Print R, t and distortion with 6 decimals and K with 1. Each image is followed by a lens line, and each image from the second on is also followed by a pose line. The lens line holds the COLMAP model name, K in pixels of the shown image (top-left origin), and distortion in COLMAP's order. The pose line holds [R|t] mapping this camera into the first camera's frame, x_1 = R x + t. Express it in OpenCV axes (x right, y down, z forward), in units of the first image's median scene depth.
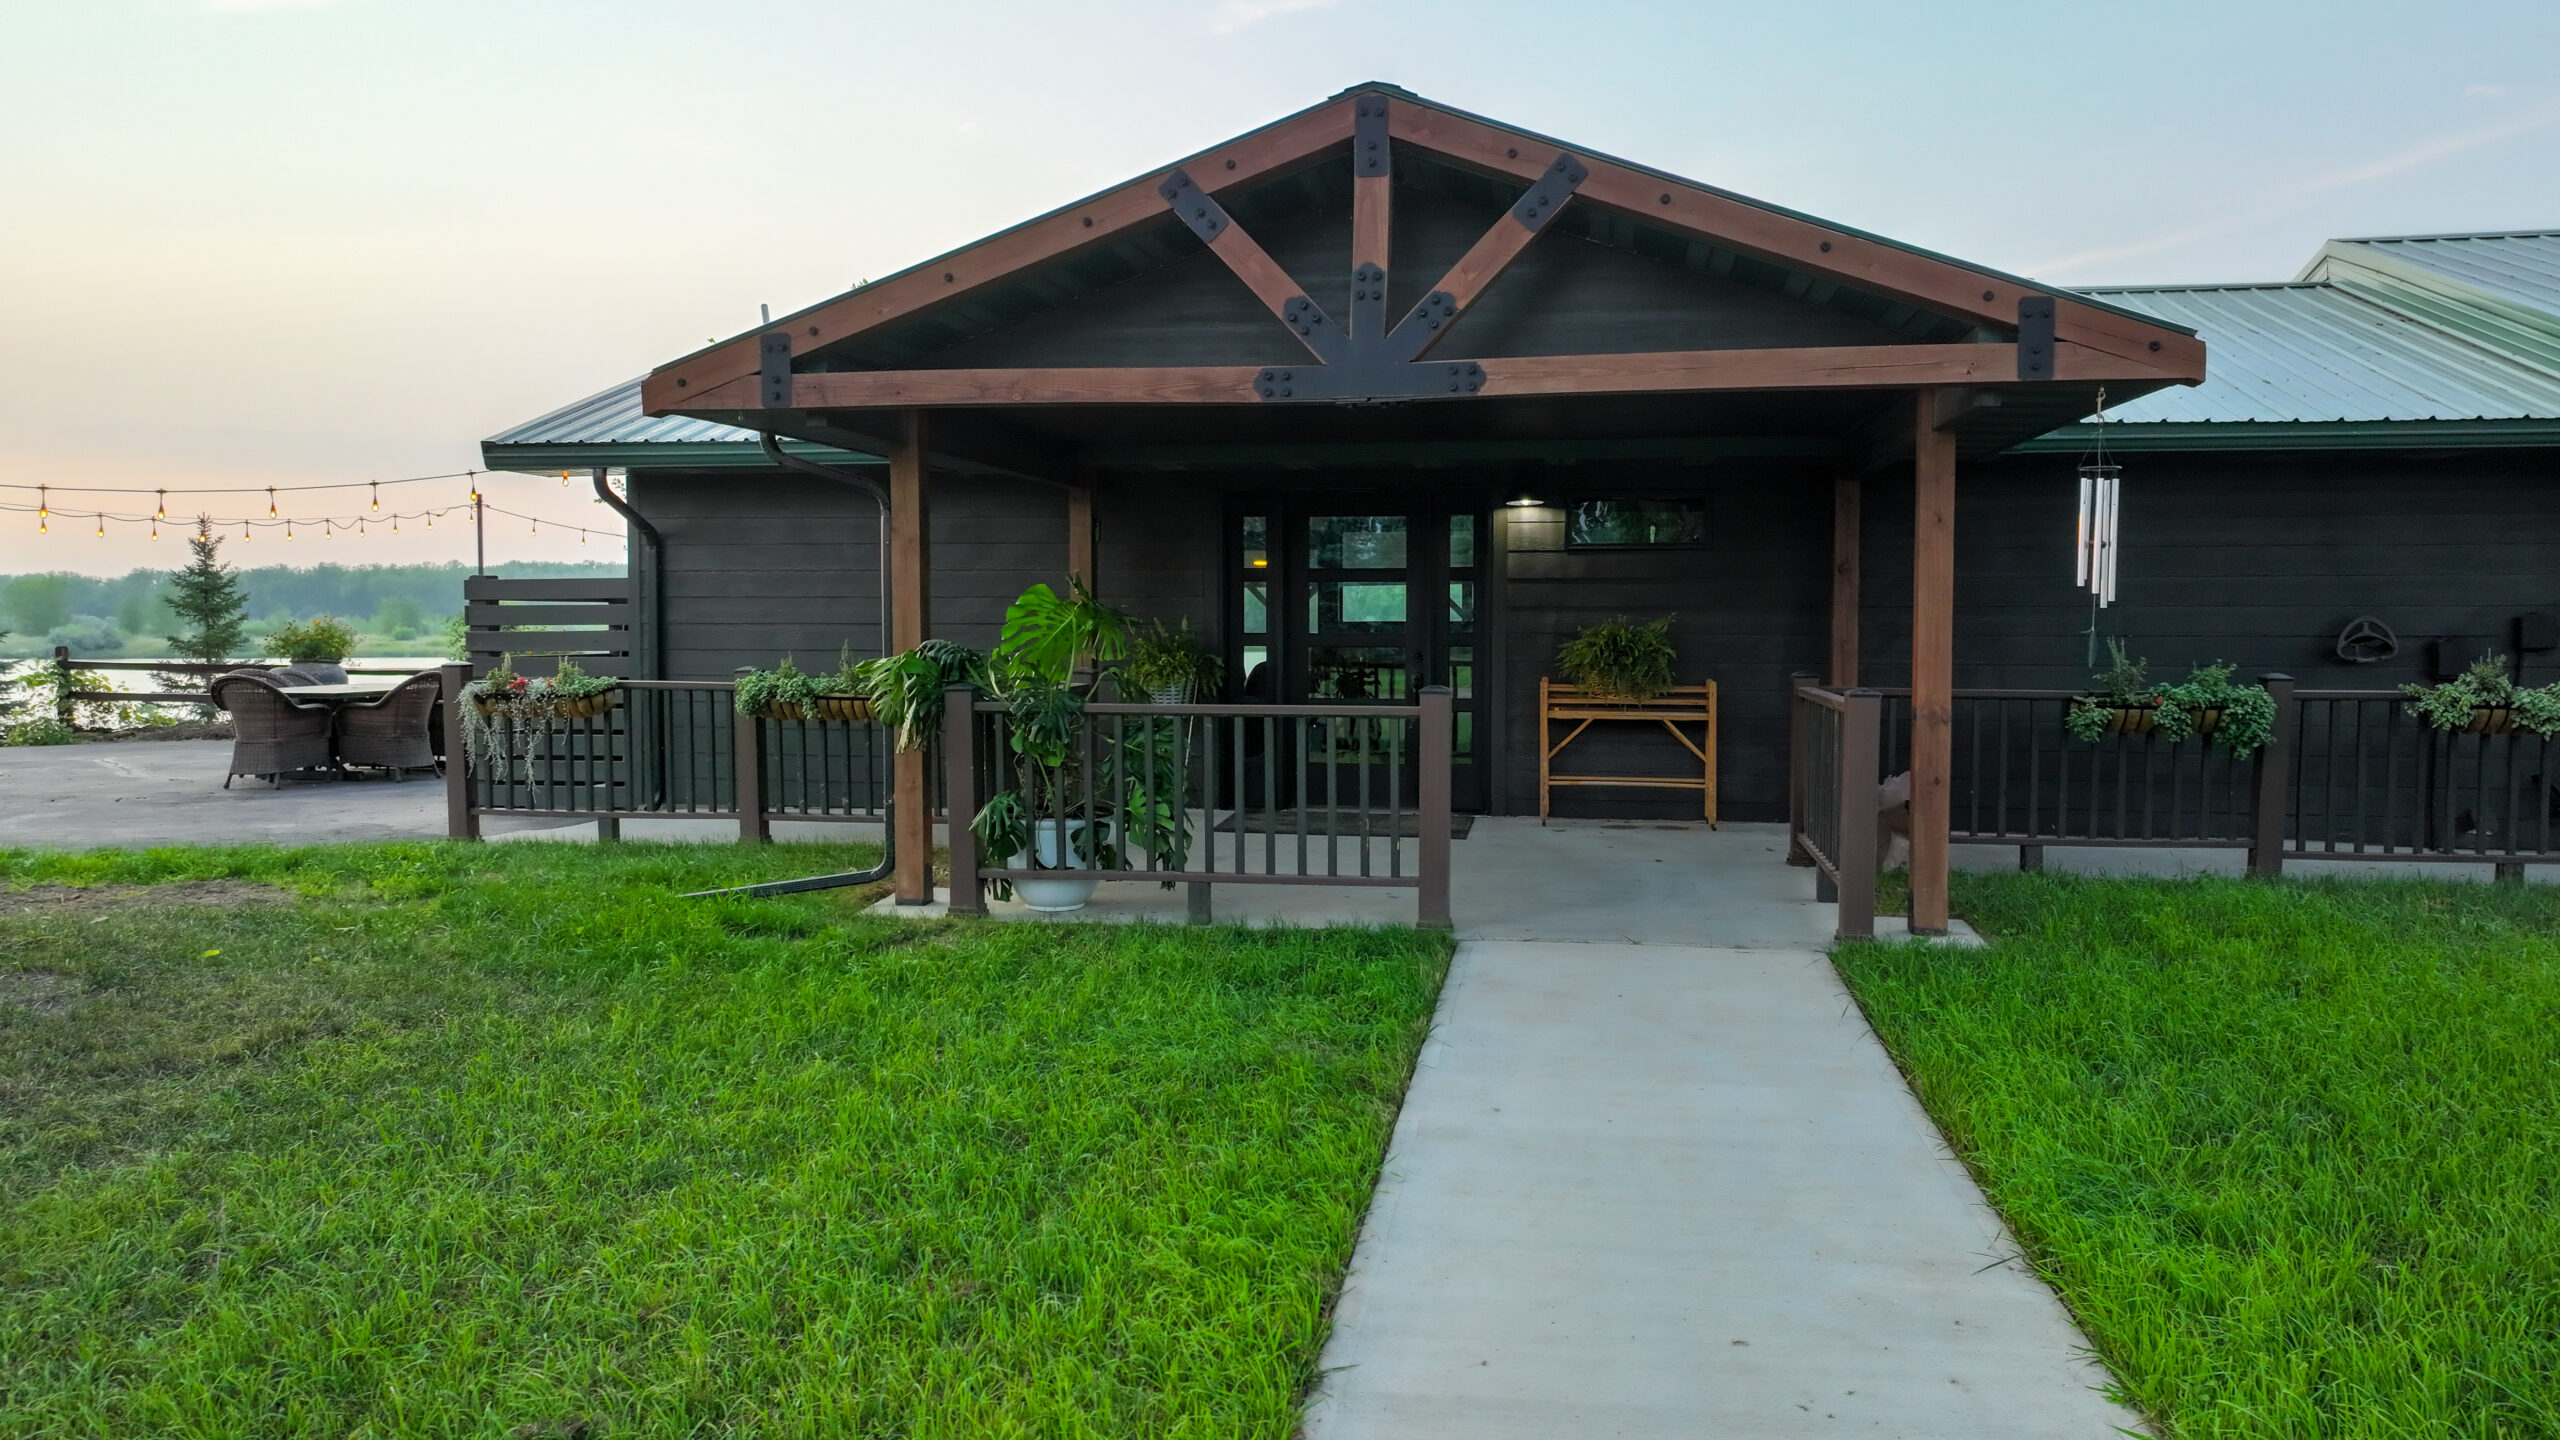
lens RADIAL K [[1816.2, 0, 1271.1], [0, 1816.2, 710.6], [0, 0, 1]] dist [0.016637, -0.004044]
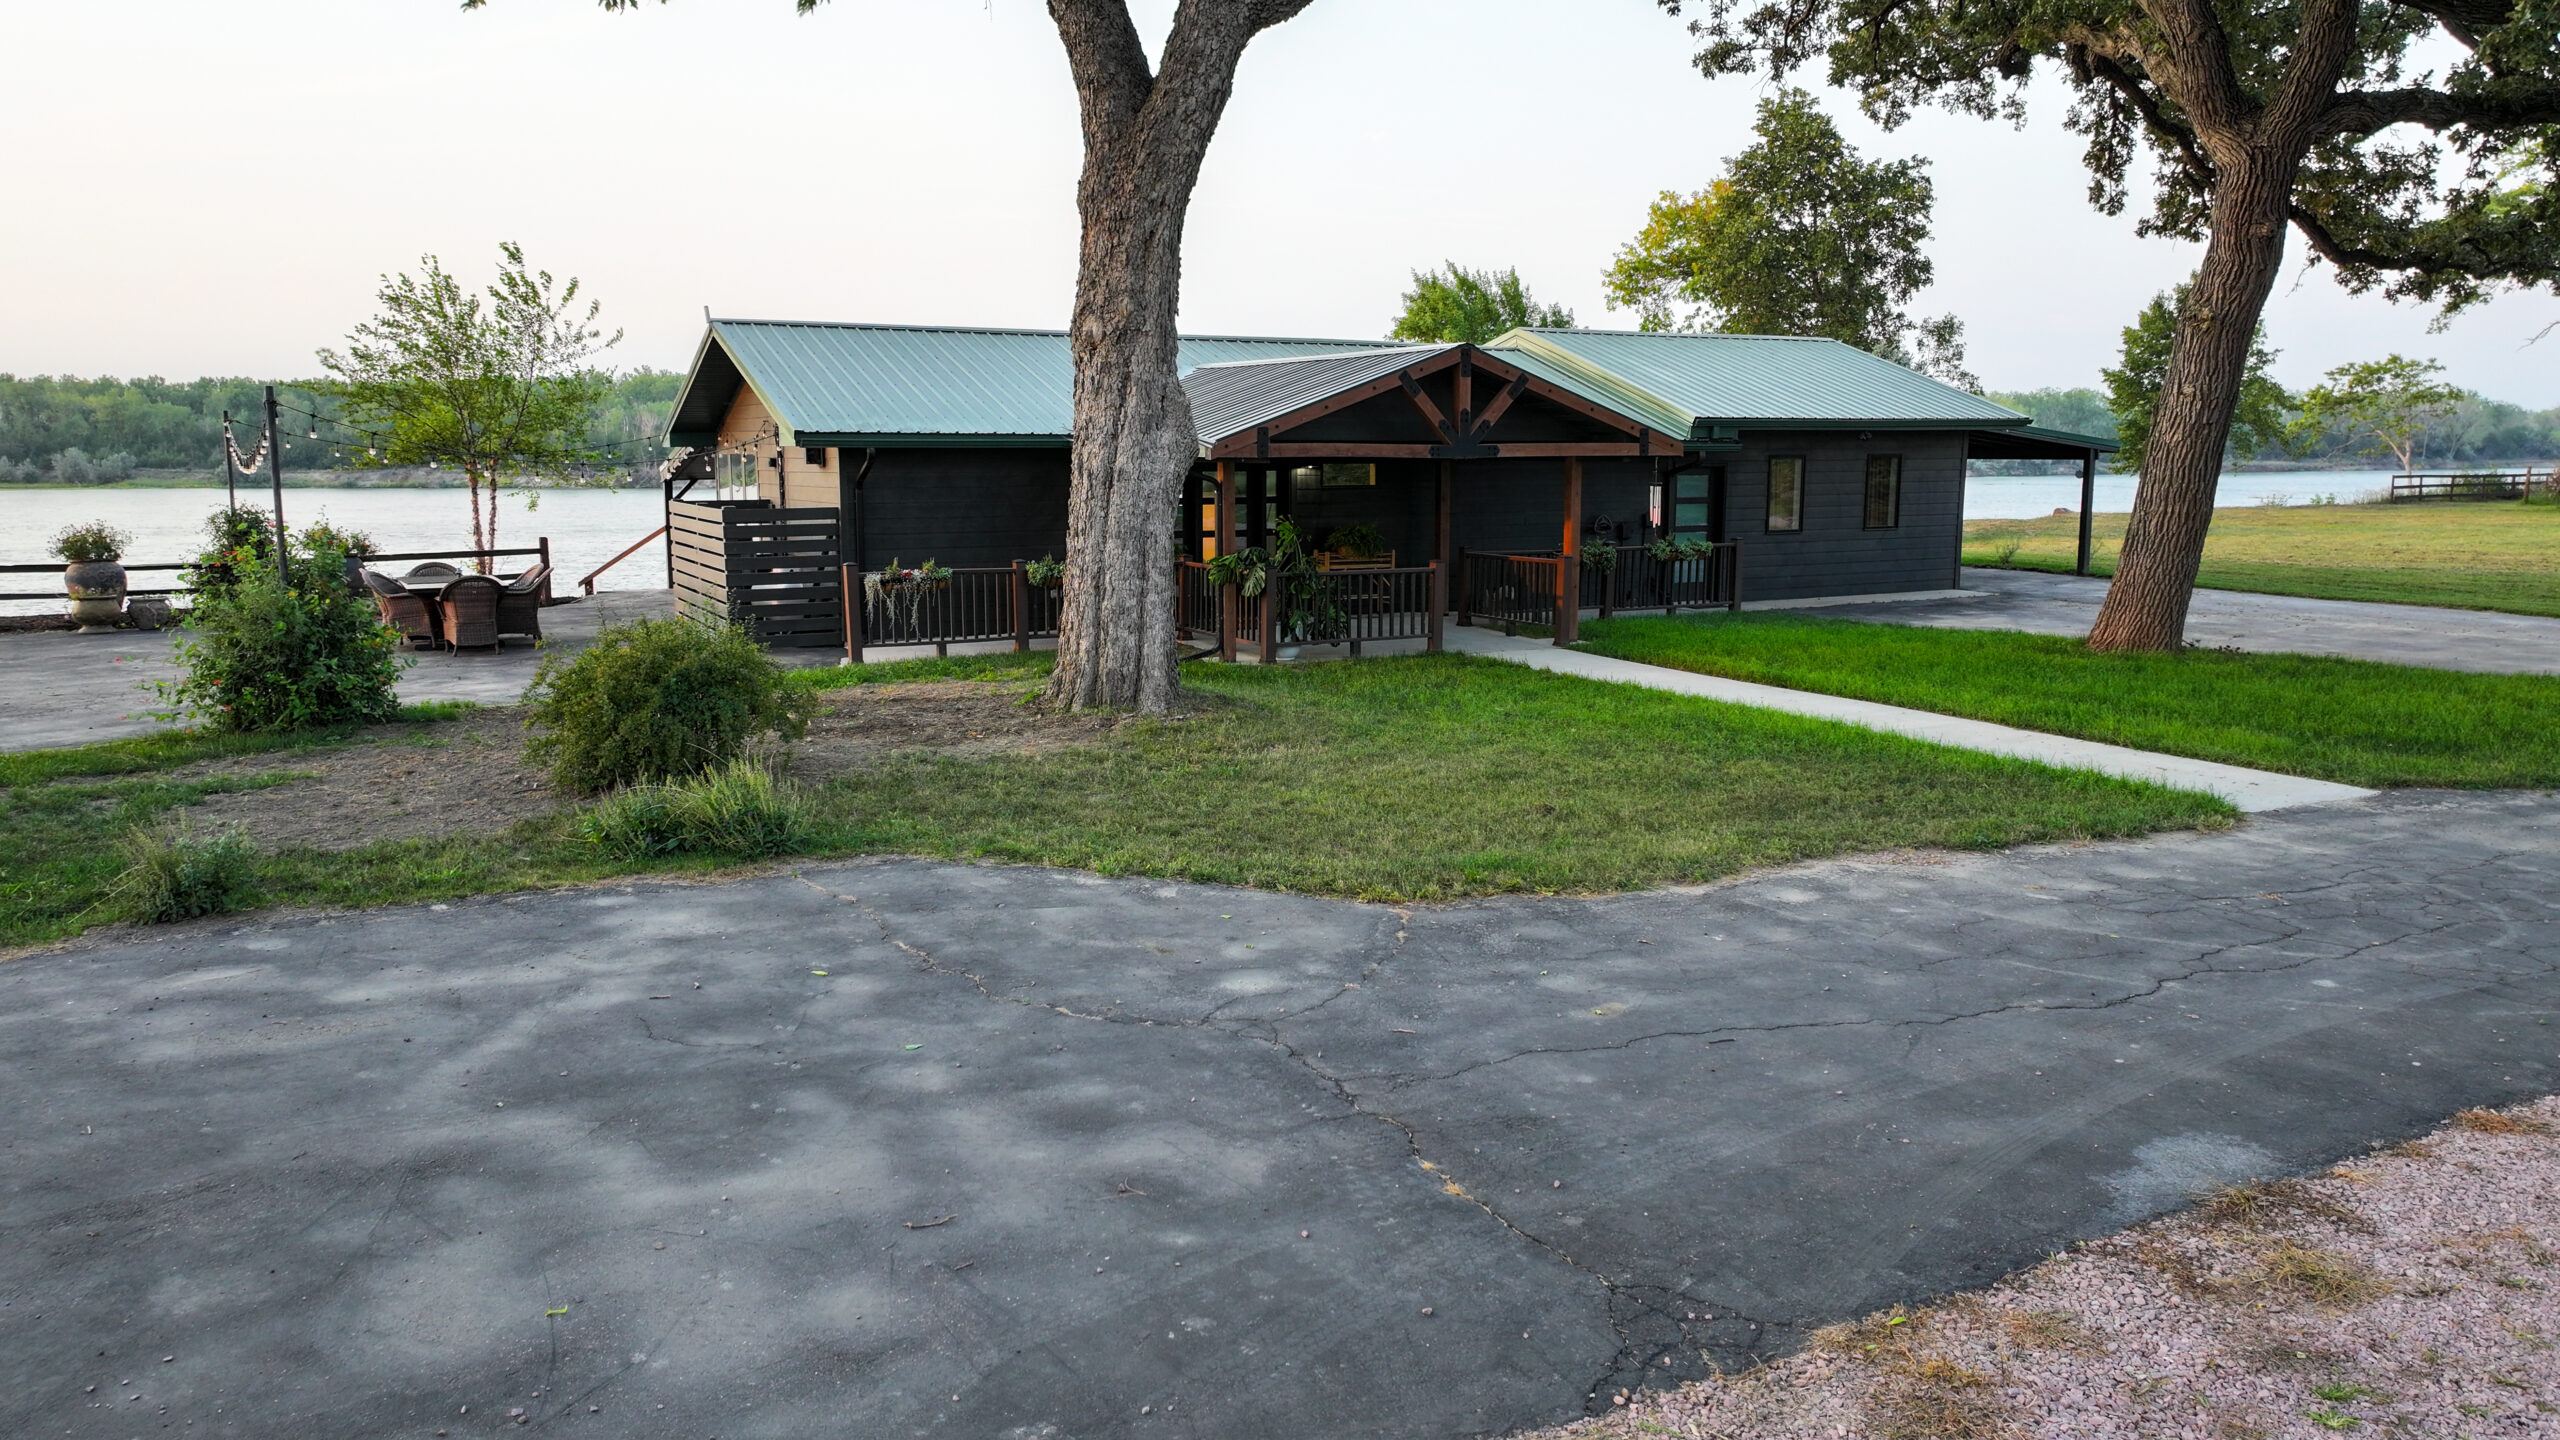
lens RADIAL K [[1816.2, 0, 1280.2], [0, 1816.2, 728.2], [0, 0, 1]] dist [0.016637, -0.004044]
pose [[0.790831, -0.094126, 0.604753, -1.789582], [0.032232, 0.993137, 0.112426, -0.077366], [-0.611185, -0.069418, 0.788437, -0.993003]]
